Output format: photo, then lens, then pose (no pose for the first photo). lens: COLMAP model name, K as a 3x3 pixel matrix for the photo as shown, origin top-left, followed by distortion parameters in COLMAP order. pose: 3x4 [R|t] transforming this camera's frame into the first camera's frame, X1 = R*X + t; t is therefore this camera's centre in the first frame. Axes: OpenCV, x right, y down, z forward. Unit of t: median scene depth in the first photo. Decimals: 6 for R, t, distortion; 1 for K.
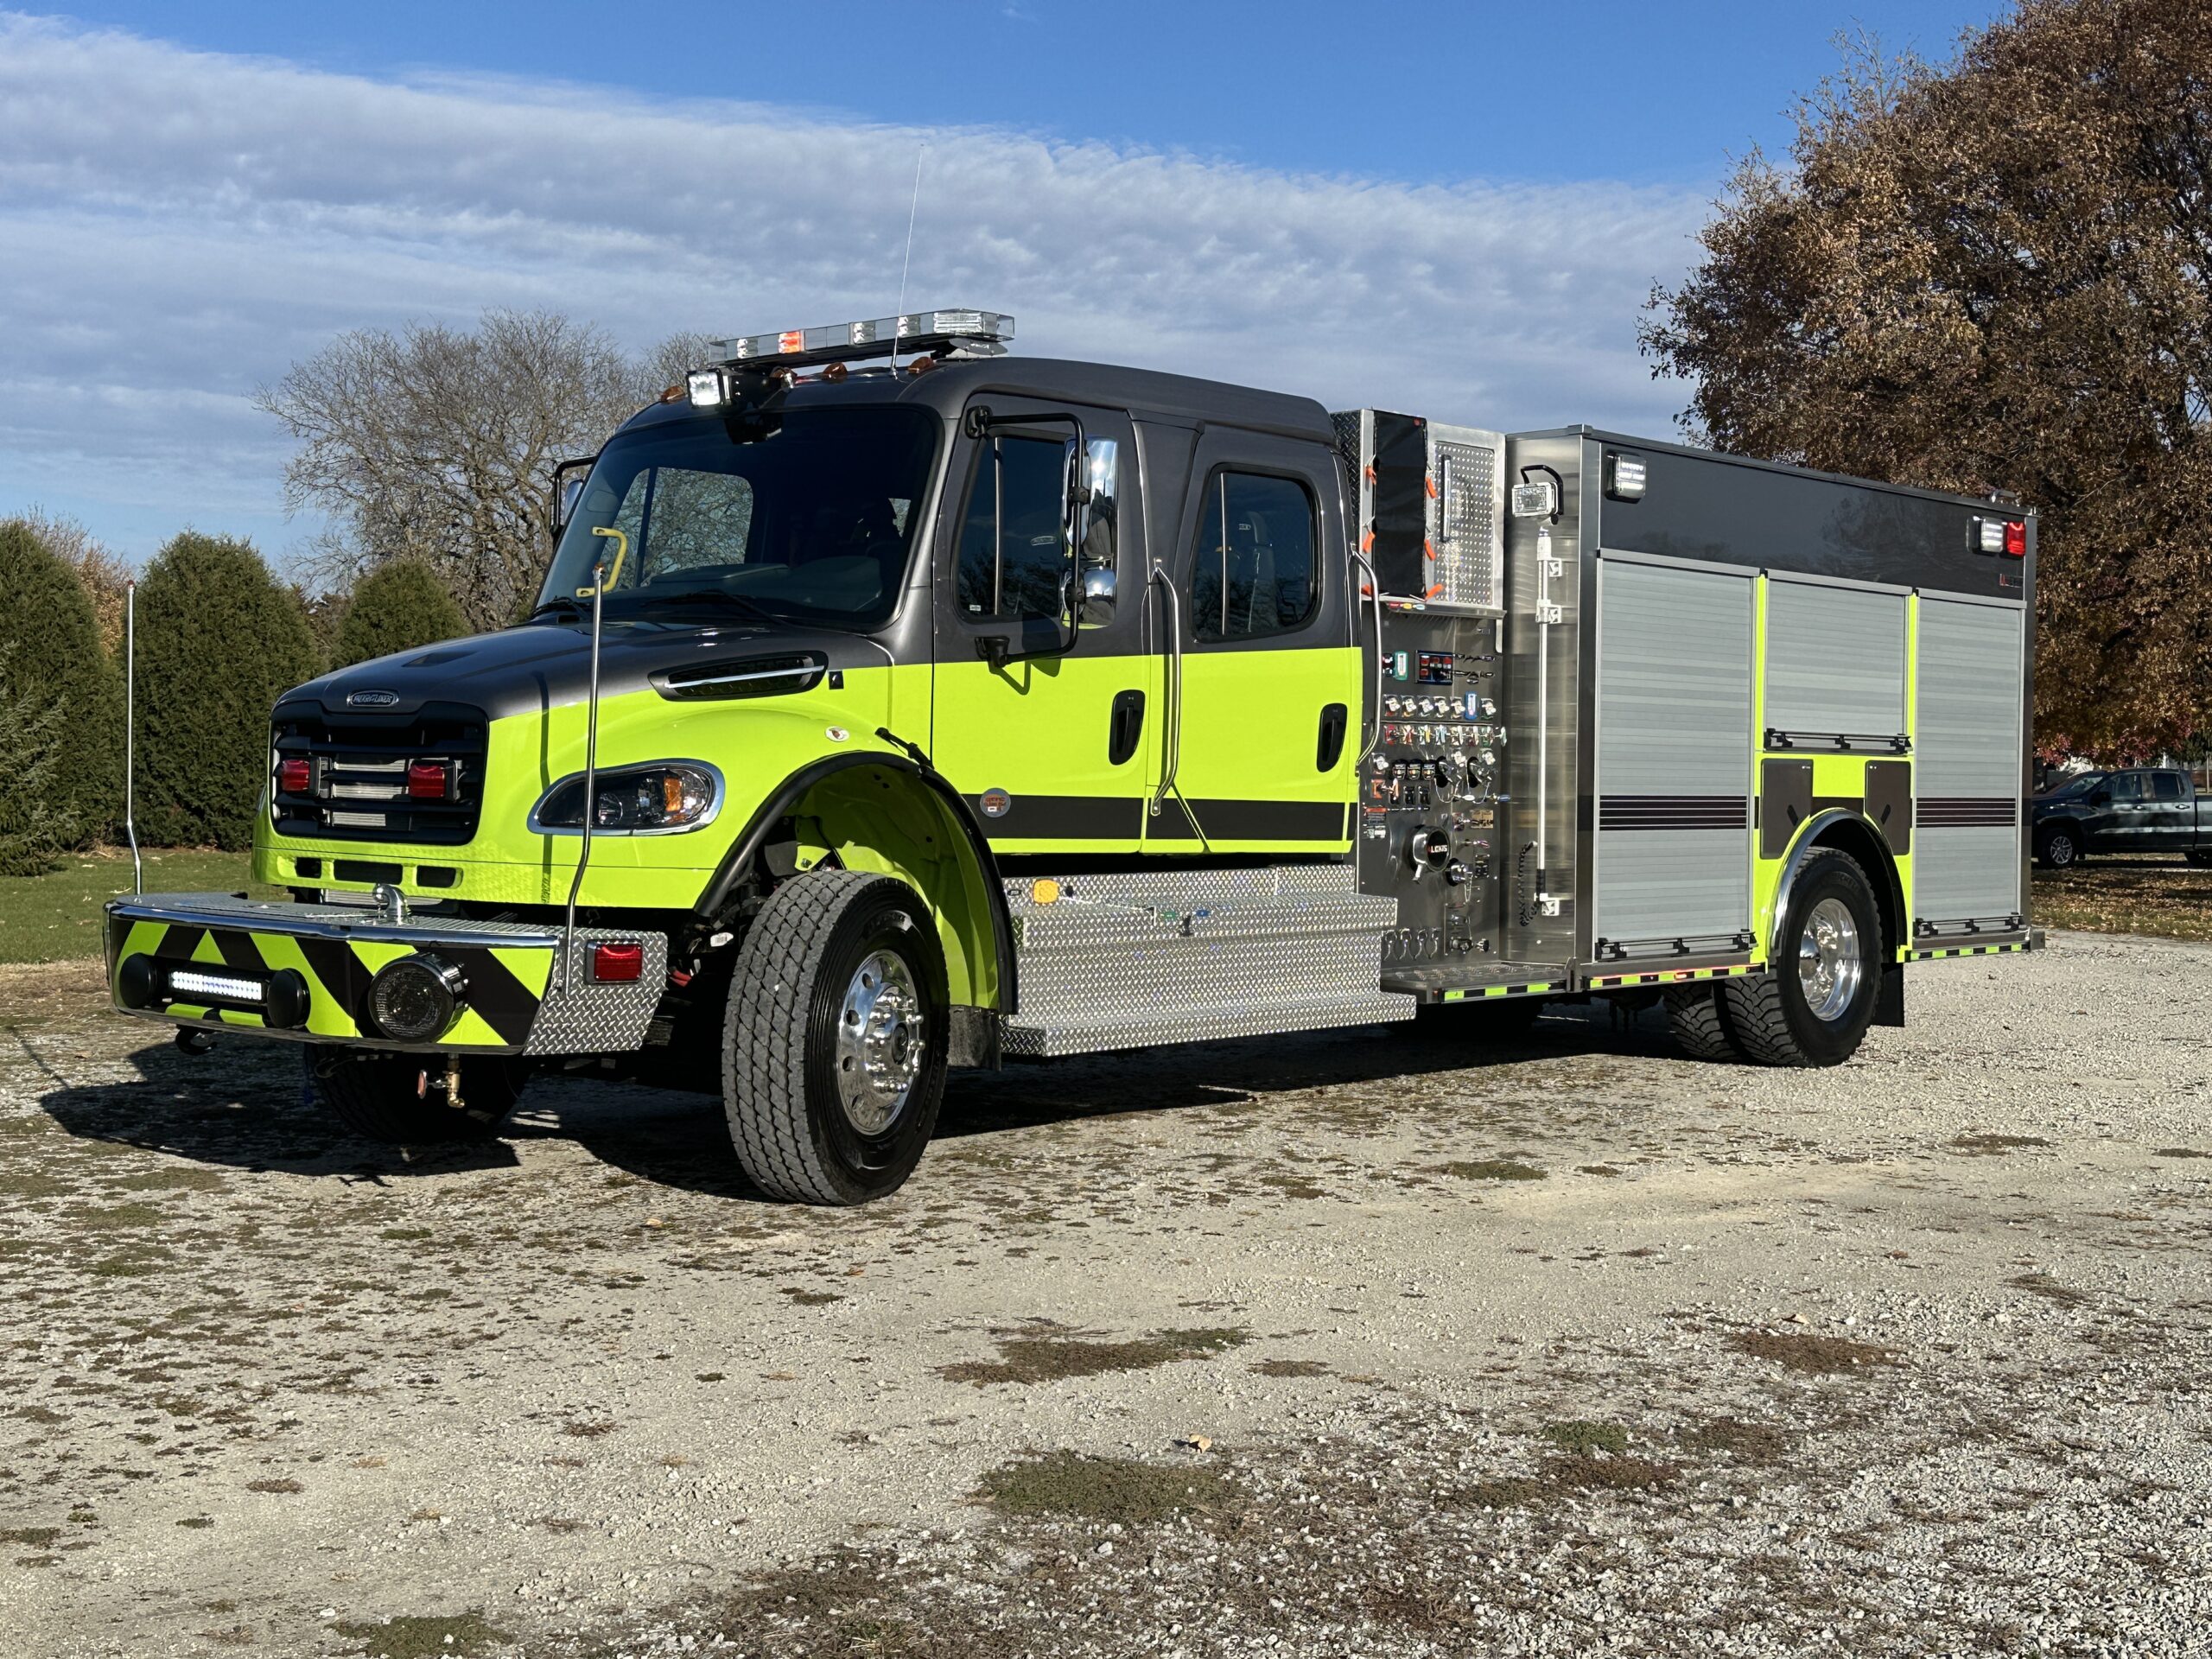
lens RADIAL K [[2805.0, 0, 1121.3], [0, 2805.0, 834.7], [0, 0, 1]] dist [0.072214, 0.000000]
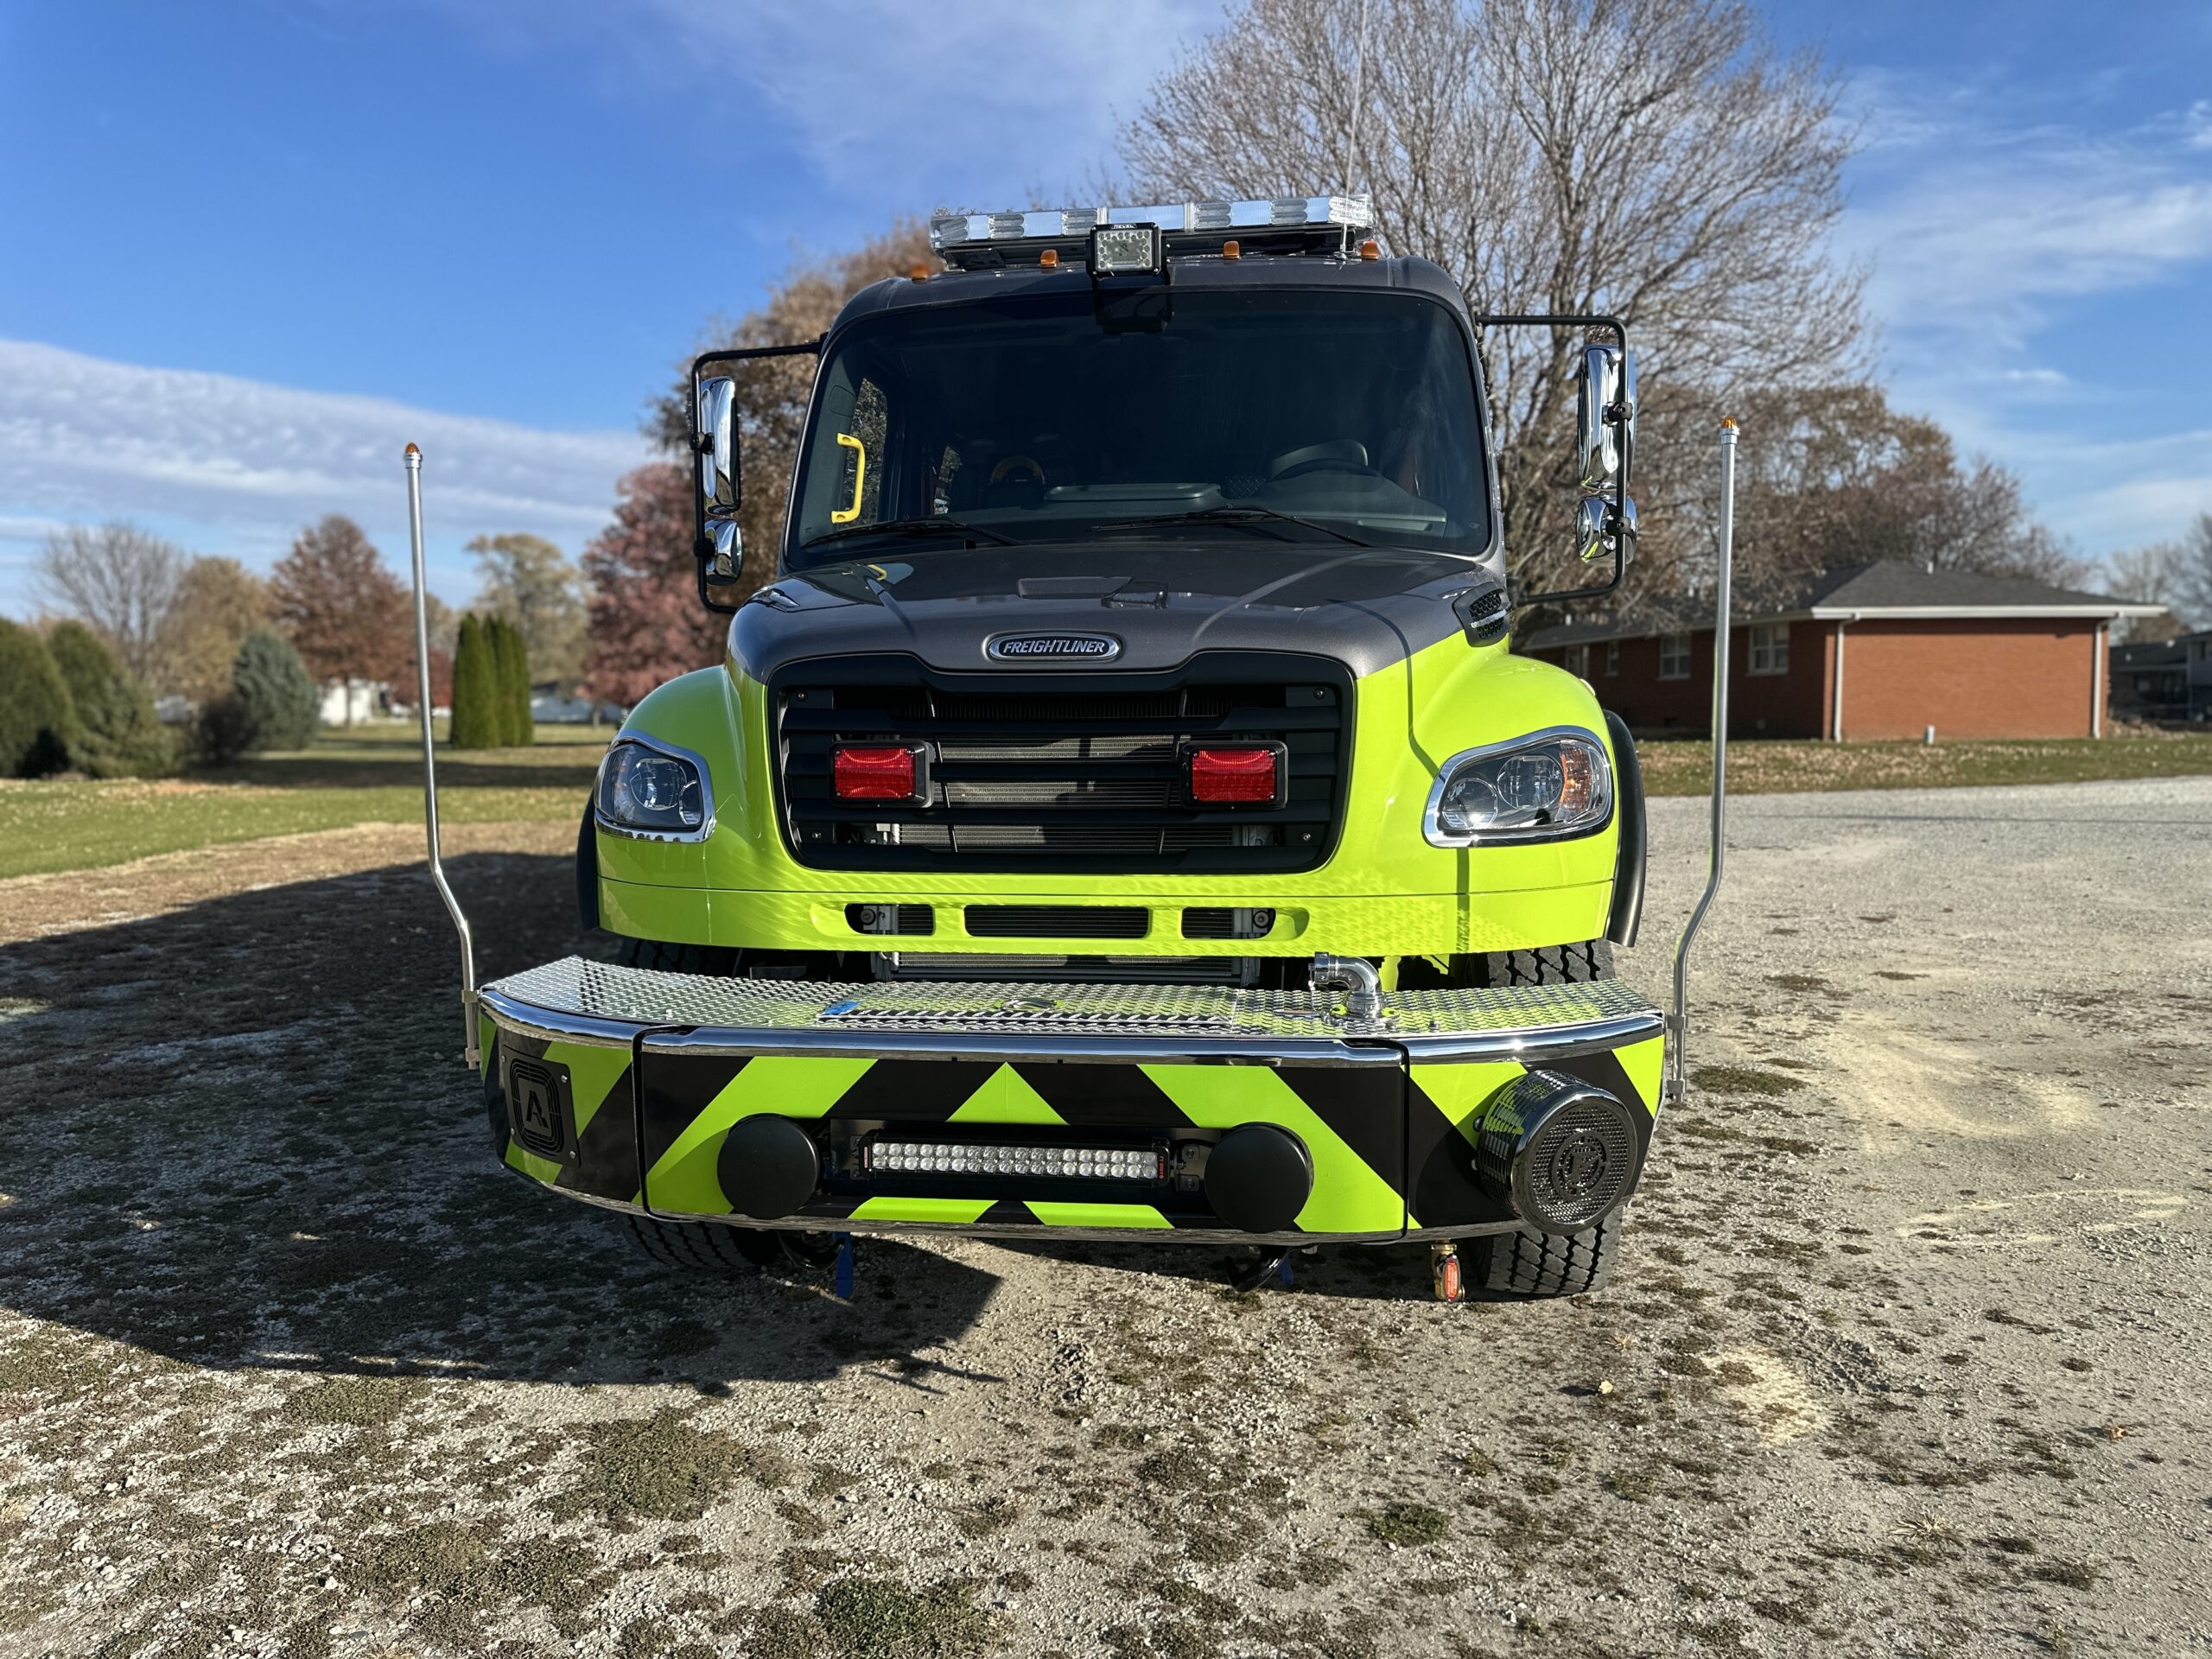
lens RADIAL K [[1612.5, 0, 1117.4], [0, 1612.5, 819.8], [0, 0, 1]] dist [0.021487, -0.024170]
pose [[0.837890, -0.061686, 0.542343, -0.469427], [0.037456, 0.997749, 0.055617, -0.030244], [-0.544553, -0.026287, 0.838314, 0.721566]]
